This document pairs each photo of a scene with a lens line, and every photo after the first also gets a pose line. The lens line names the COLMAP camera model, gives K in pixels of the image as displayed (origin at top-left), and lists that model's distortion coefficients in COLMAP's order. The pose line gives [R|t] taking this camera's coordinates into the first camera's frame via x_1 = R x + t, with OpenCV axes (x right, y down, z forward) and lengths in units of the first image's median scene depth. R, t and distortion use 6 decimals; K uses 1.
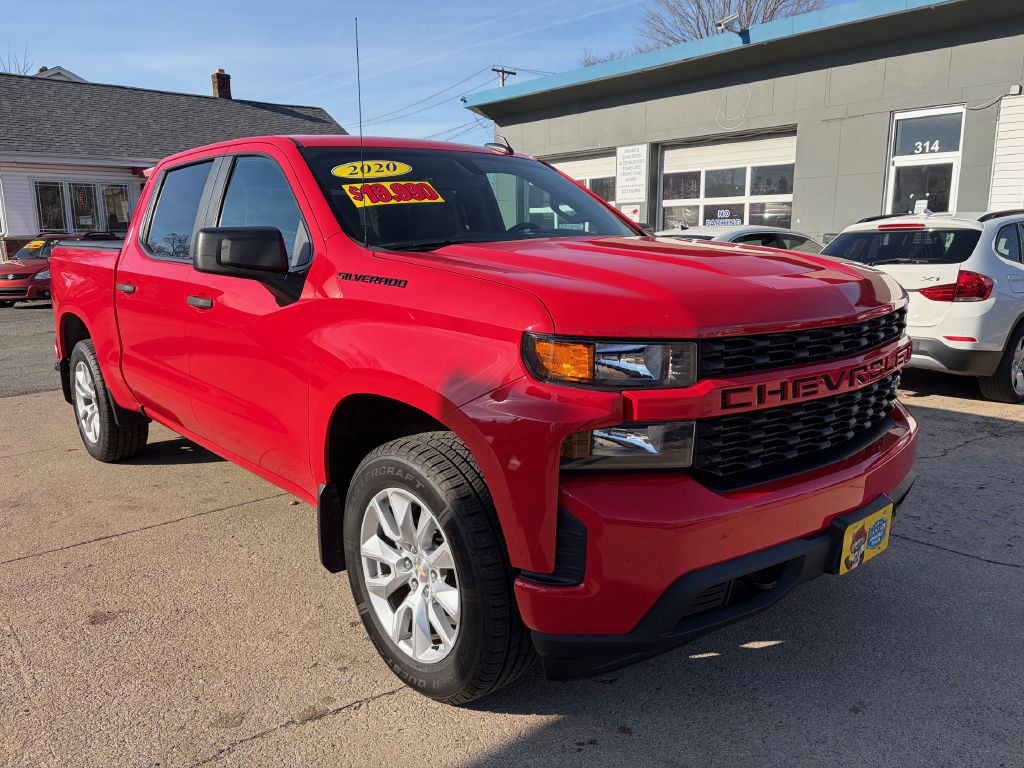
lens RADIAL K [[773.7, 0, 512.0], [0, 773.7, 384.0], [0, 0, 1]] dist [0.047611, -0.043370]
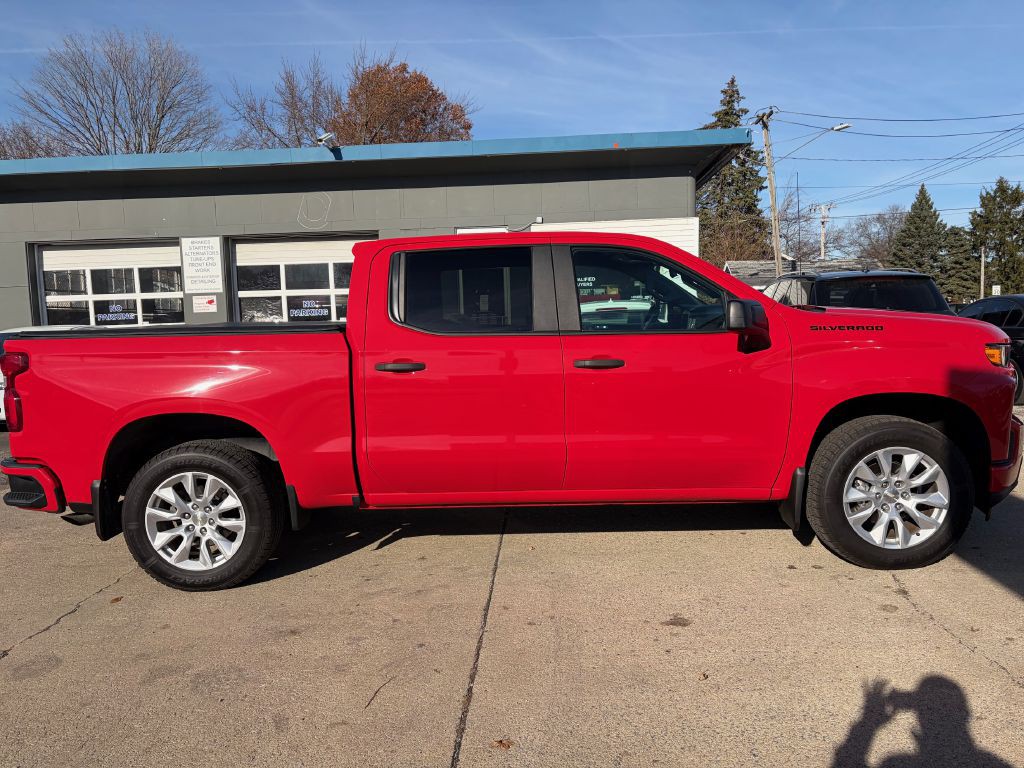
lens RADIAL K [[773.7, 0, 512.0], [0, 773.7, 384.0], [0, 0, 1]] dist [0.047611, -0.043370]
pose [[0.672253, -0.075566, 0.736454, -0.340877], [0.165369, 0.984969, -0.049887, -0.007524], [-0.721615, 0.155324, 0.674645, 0.077931]]
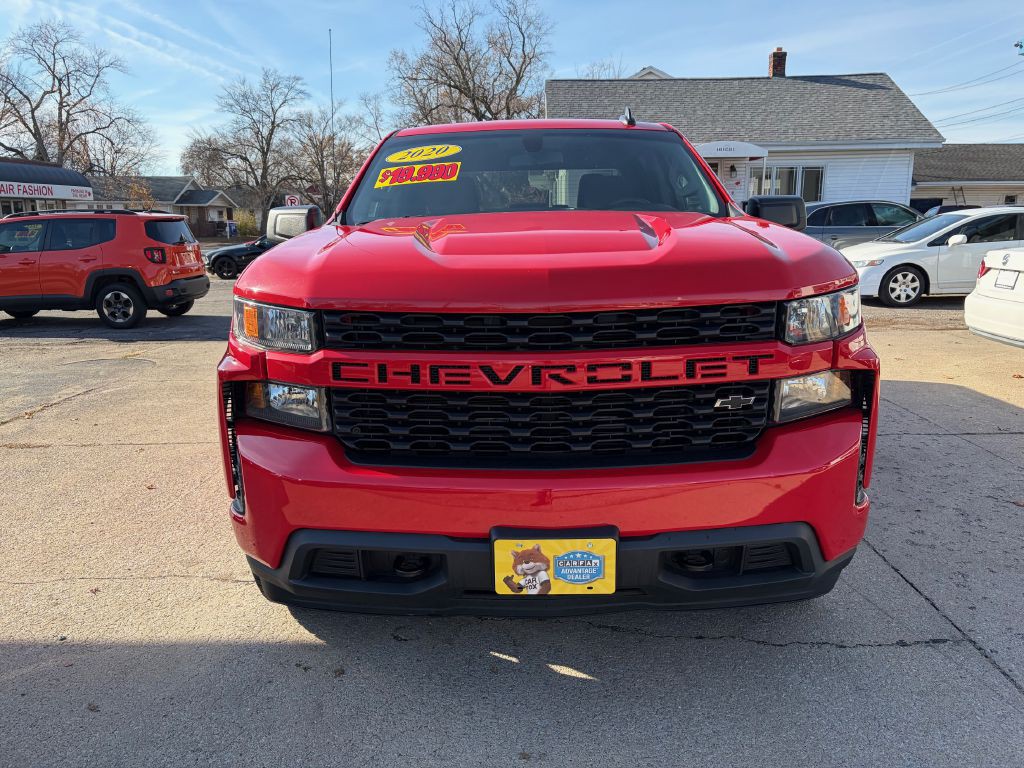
lens RADIAL K [[773.7, 0, 512.0], [0, 773.7, 384.0], [0, 0, 1]] dist [0.047611, -0.043370]
pose [[0.742371, 0.138884, -0.655436, 0.164148], [-0.122021, 0.989944, 0.071560, -0.009457], [0.658784, 0.026854, 0.751853, 0.057022]]
